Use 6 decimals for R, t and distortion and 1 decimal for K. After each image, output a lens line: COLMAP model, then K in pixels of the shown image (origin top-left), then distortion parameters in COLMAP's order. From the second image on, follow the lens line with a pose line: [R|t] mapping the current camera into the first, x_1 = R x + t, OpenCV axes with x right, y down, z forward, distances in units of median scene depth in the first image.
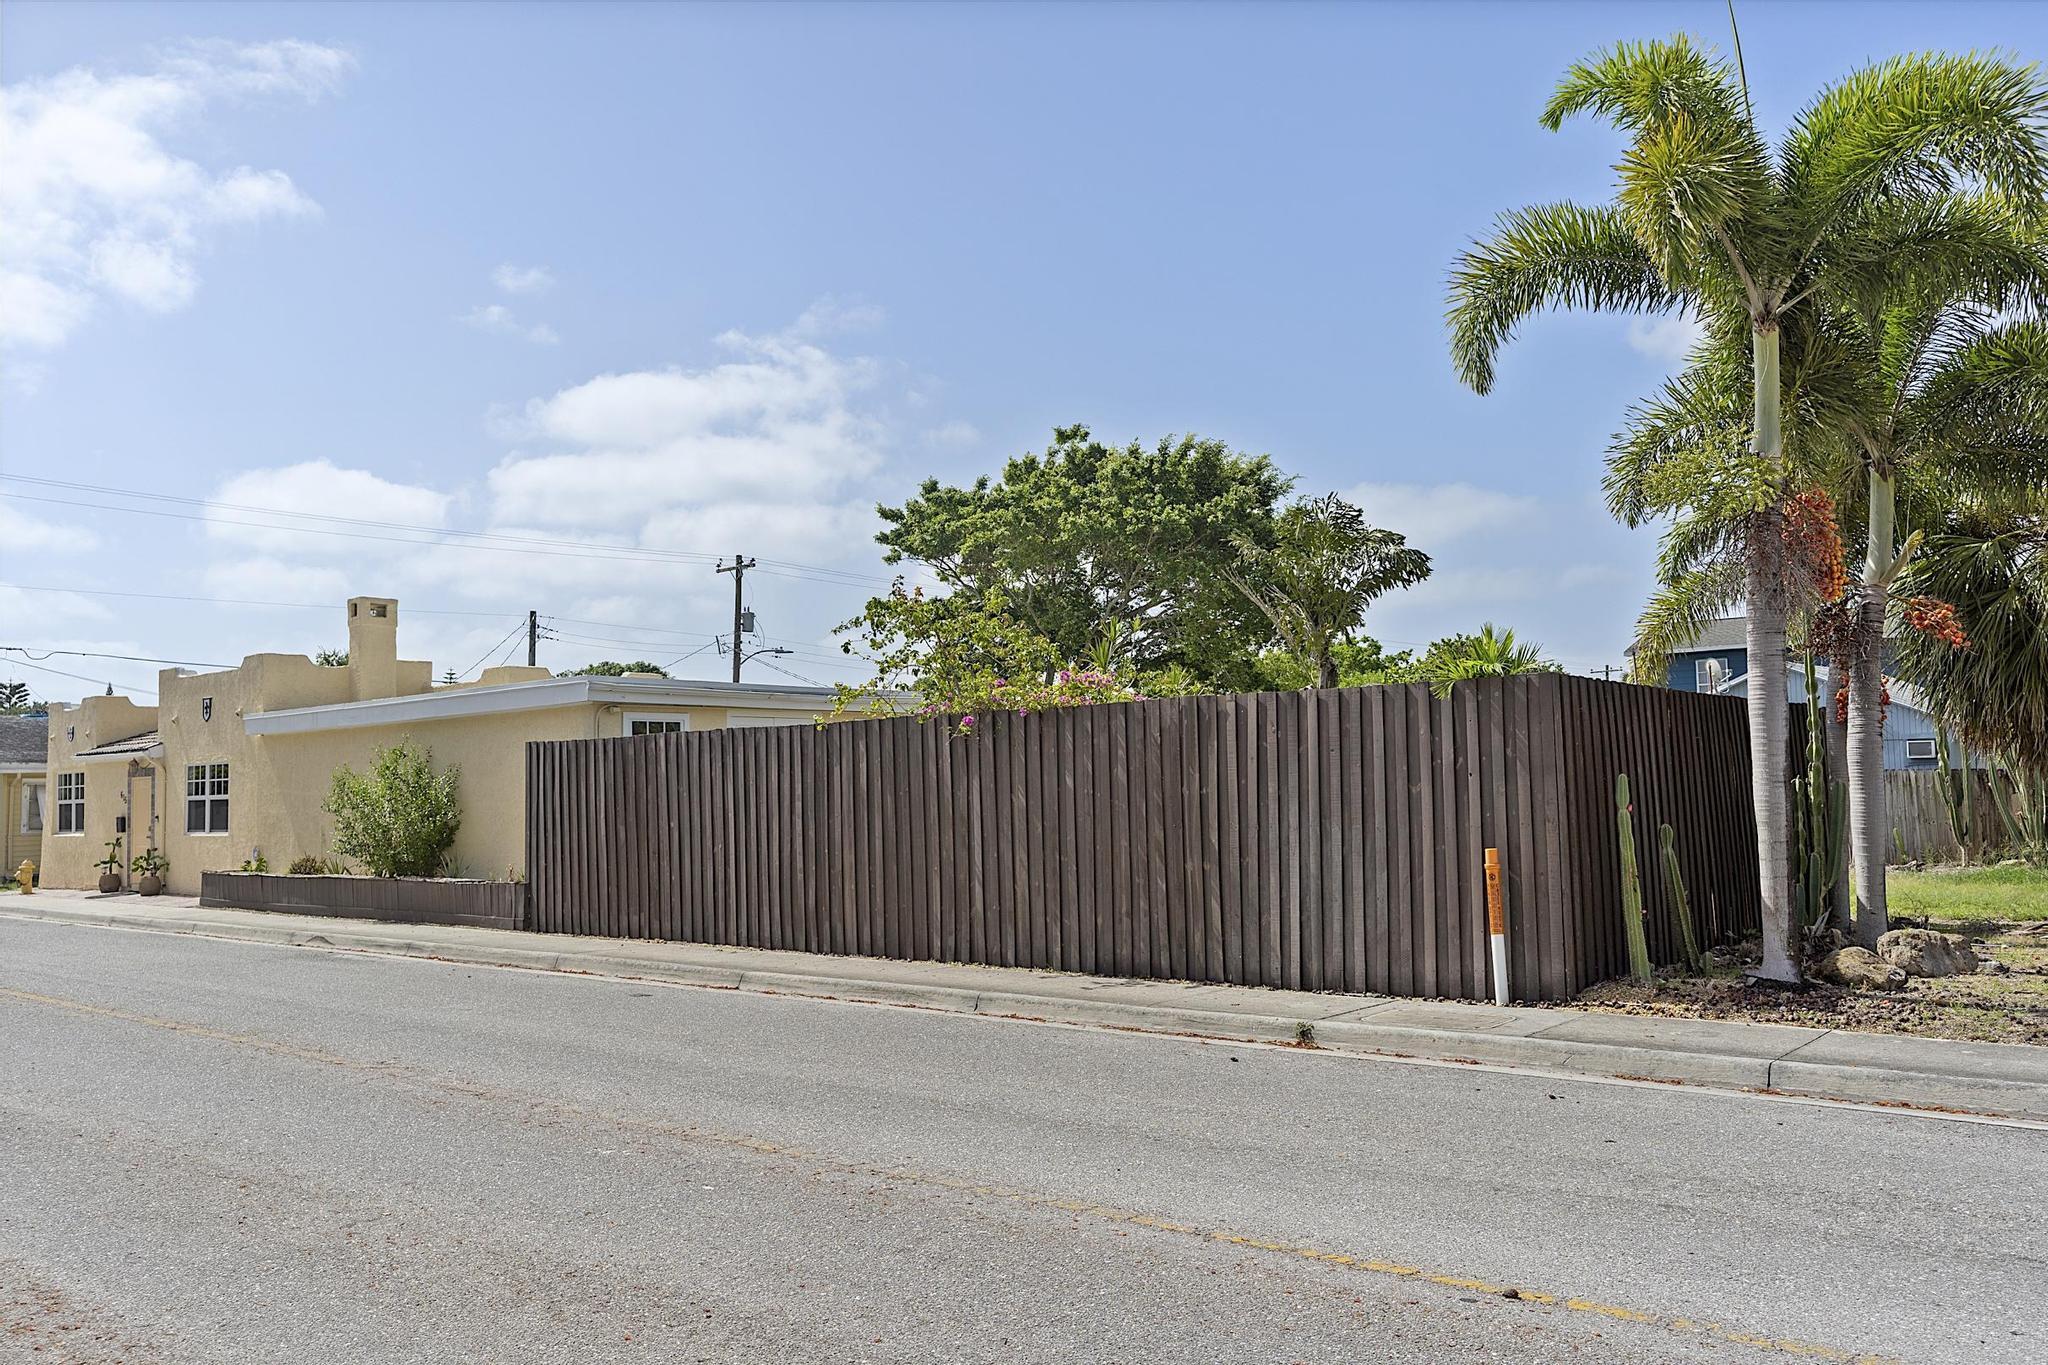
lens RADIAL K [[1532.7, 0, 1023.7], [0, 1532.7, 682.6], [0, 0, 1]] dist [-0.054287, -0.002919]
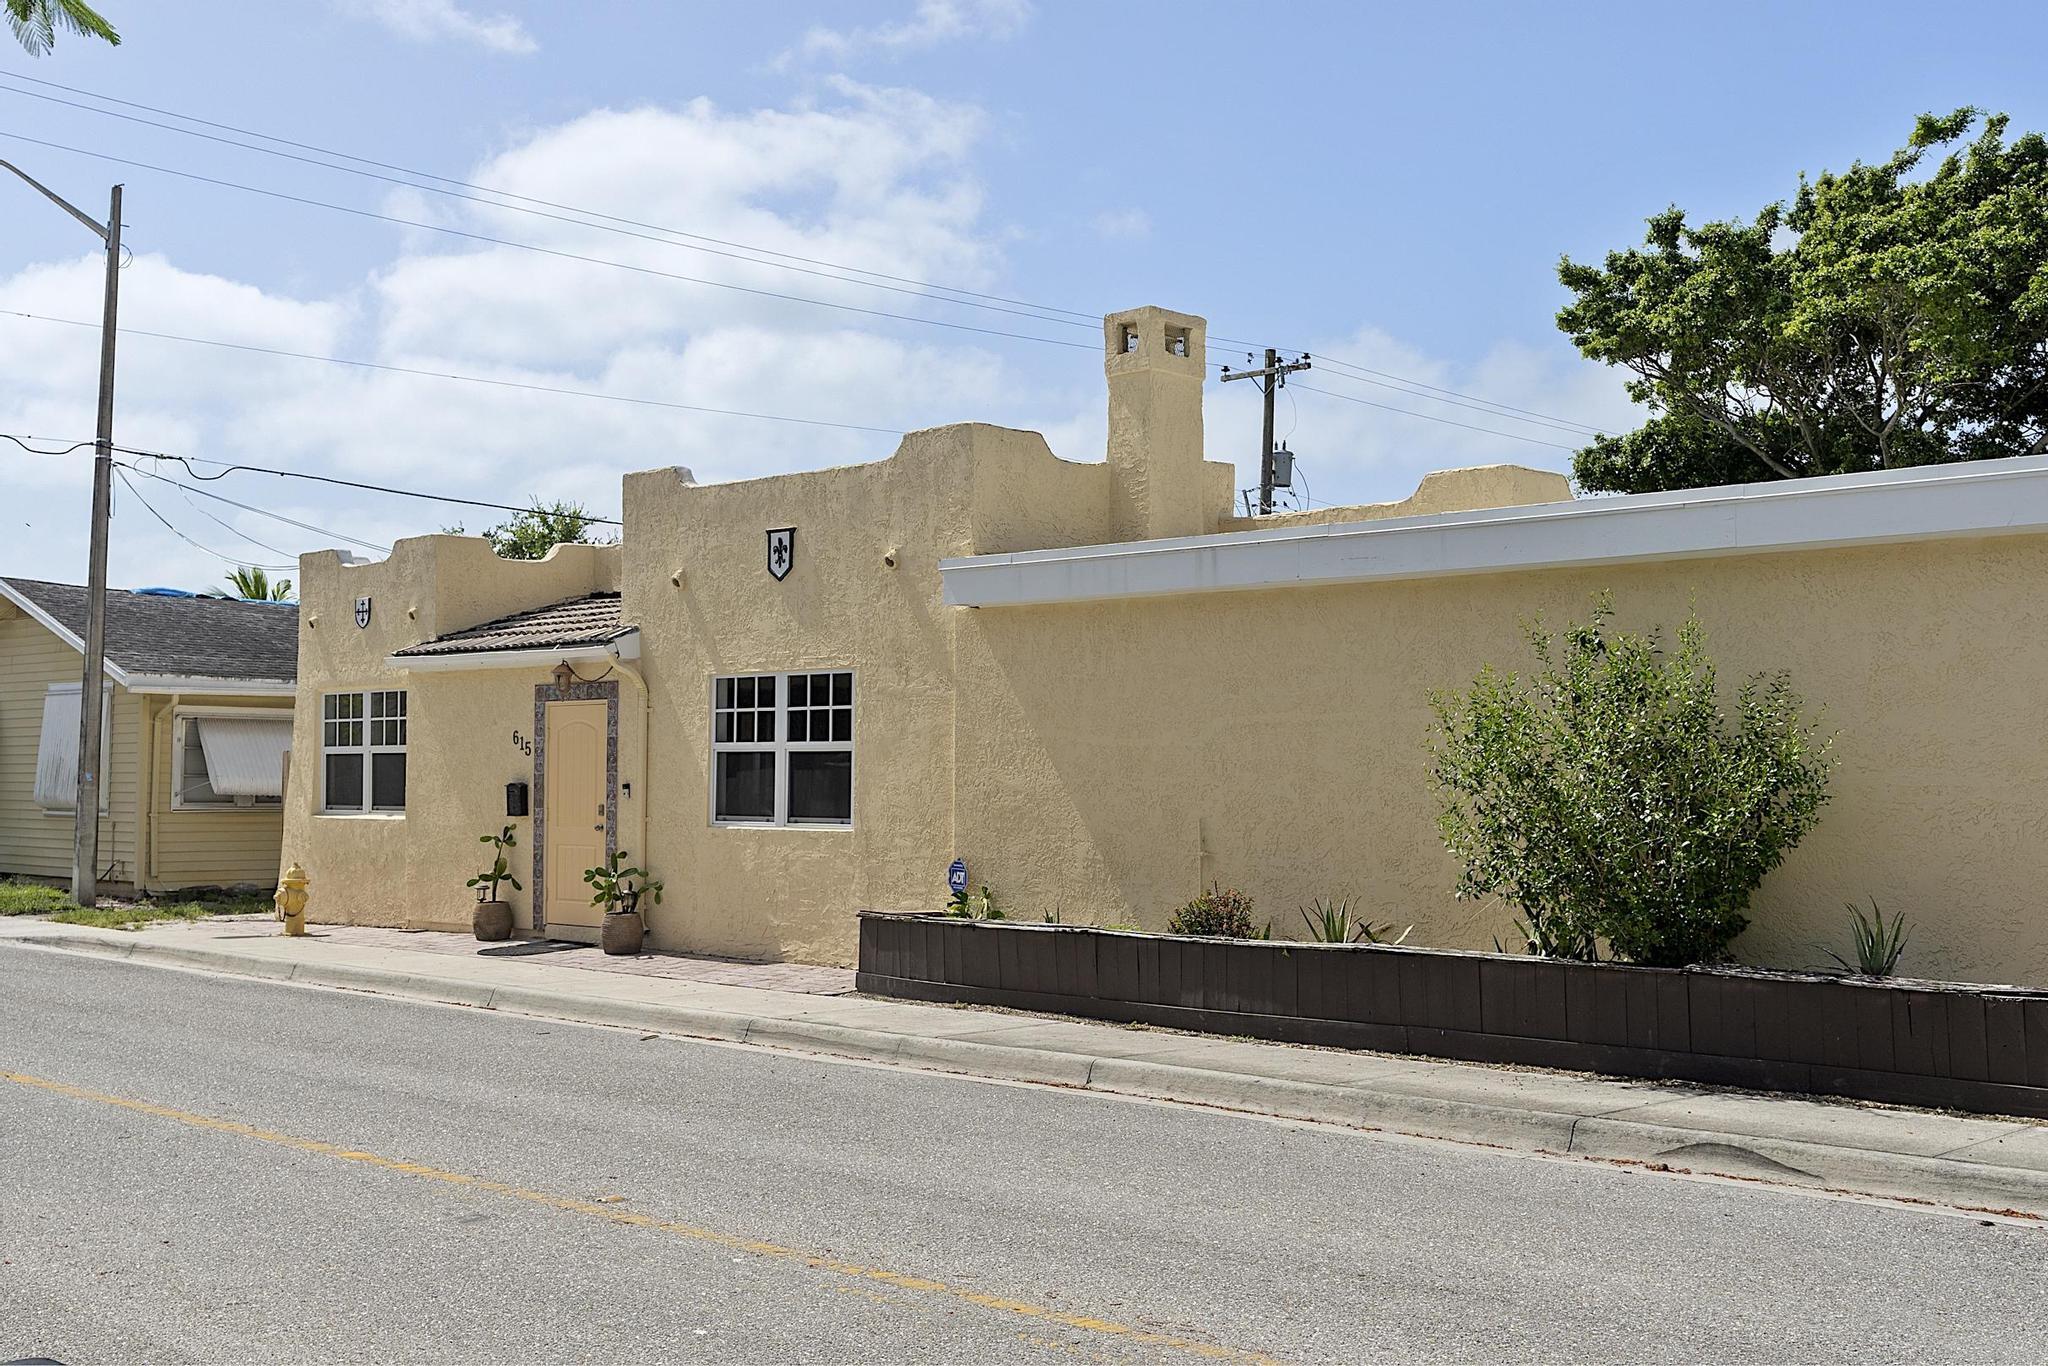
lens RADIAL K [[2208.7, 0, 1033.3], [0, 2208.7, 687.3], [0, 0, 1]] dist [-0.017626, 0.000000]
pose [[0.995938, 0.025345, -0.086400, -0.377849], [-0.022520, 0.999185, 0.033511, 0.031672], [0.087179, -0.031430, 0.995697, 0.315617]]
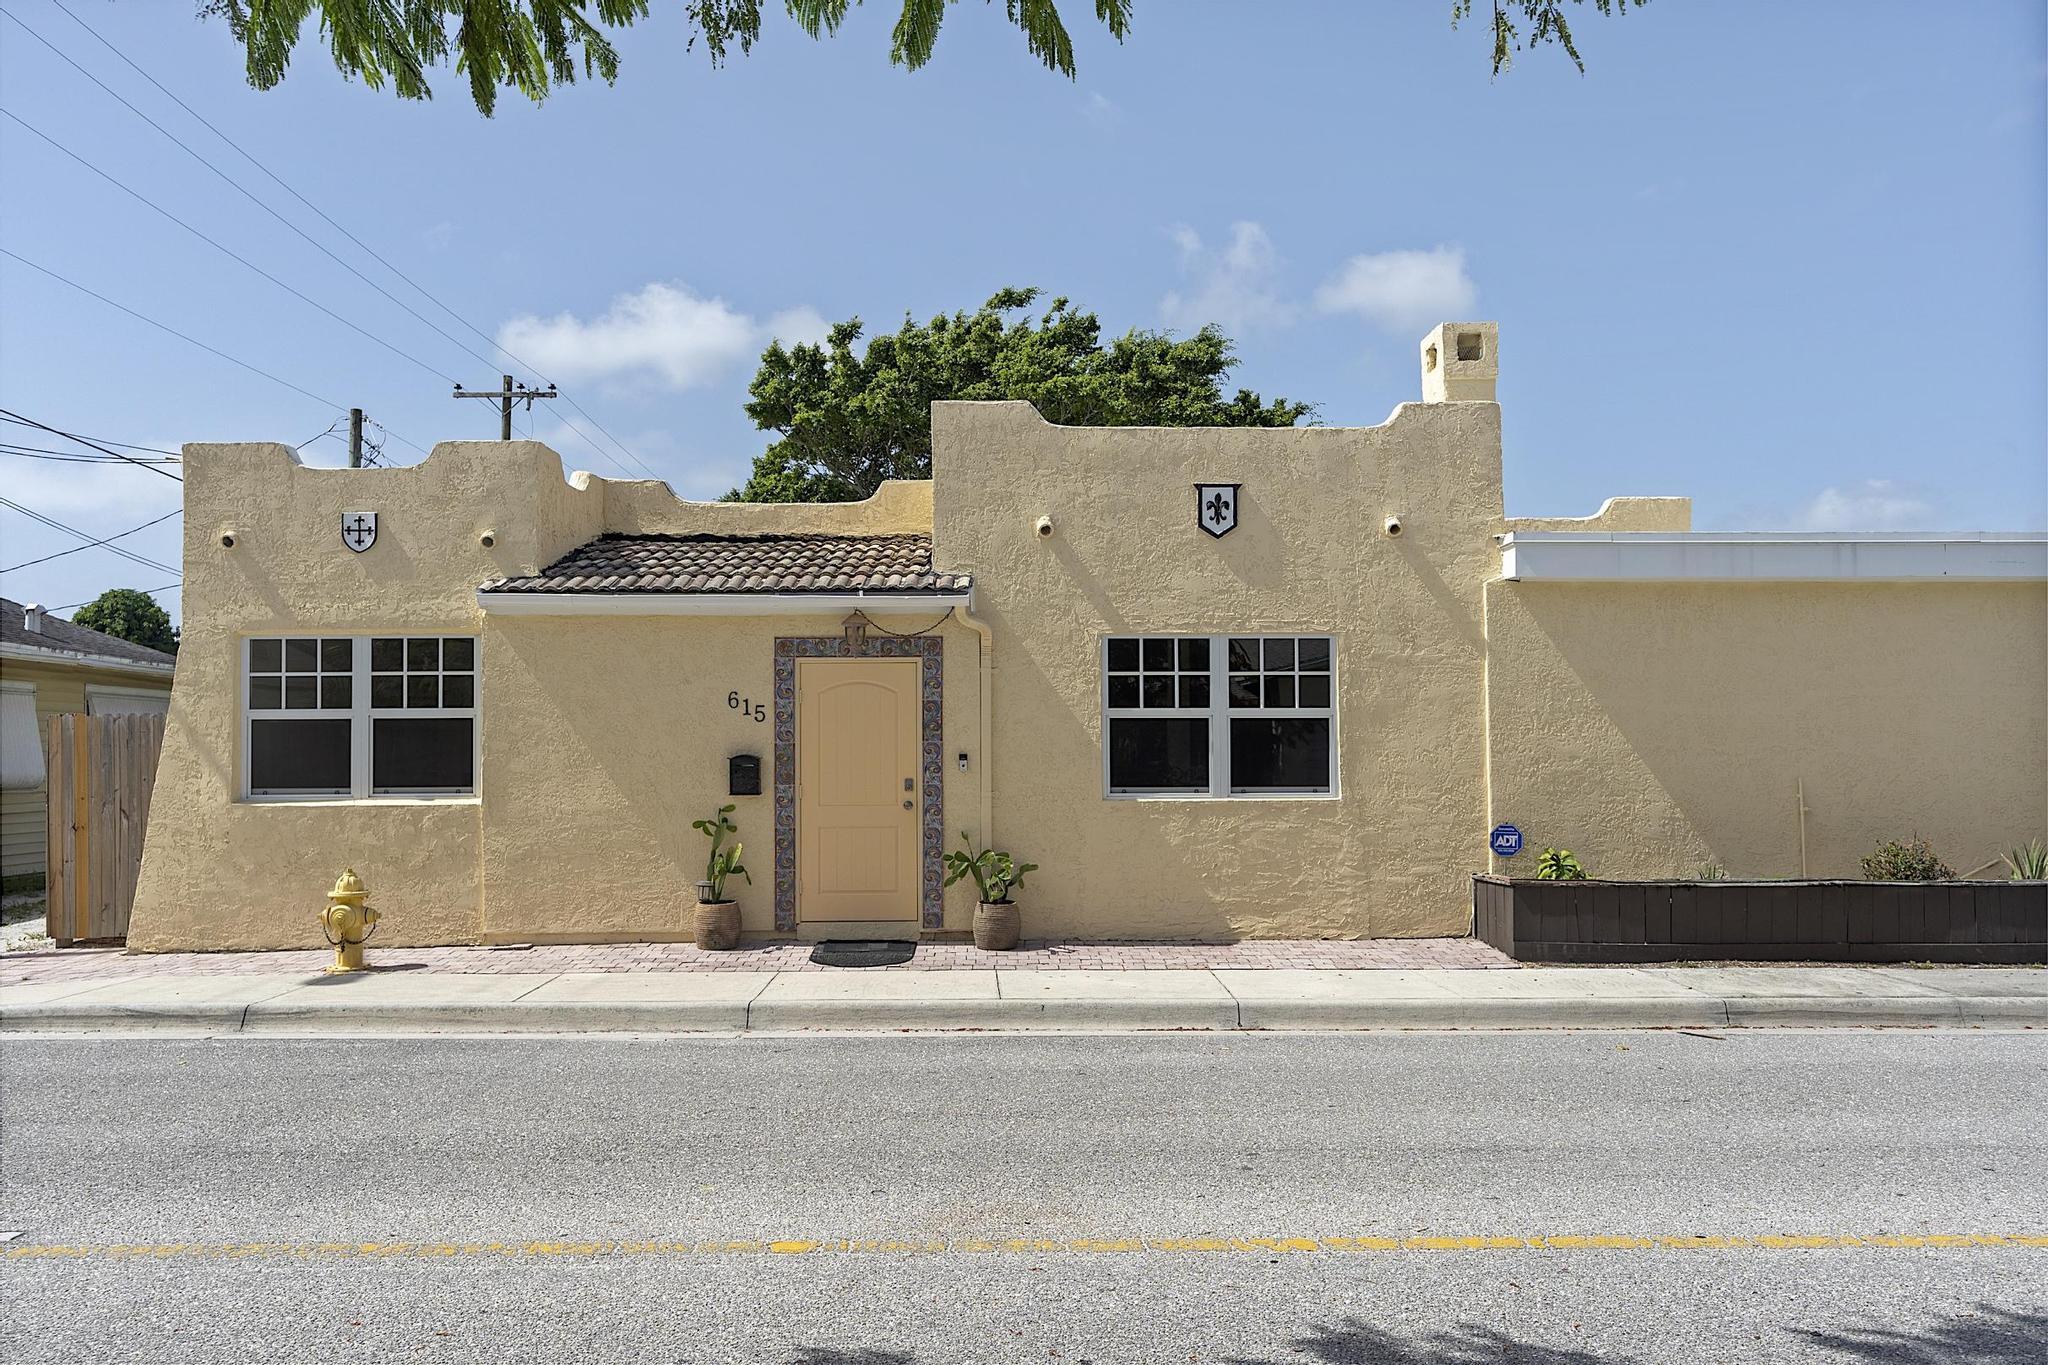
lens RADIAL K [[1511.5, 0, 1022.2], [0, 1511.5, 695.3], [0, 0, 1]] dist [-0.010467, -0.000147]
pose [[0.776121, 0.041752, 0.629201, -0.796097], [-0.062244, 0.998005, 0.010554, 0.064985], [-0.627505, -0.047355, 0.777171, 0.646149]]
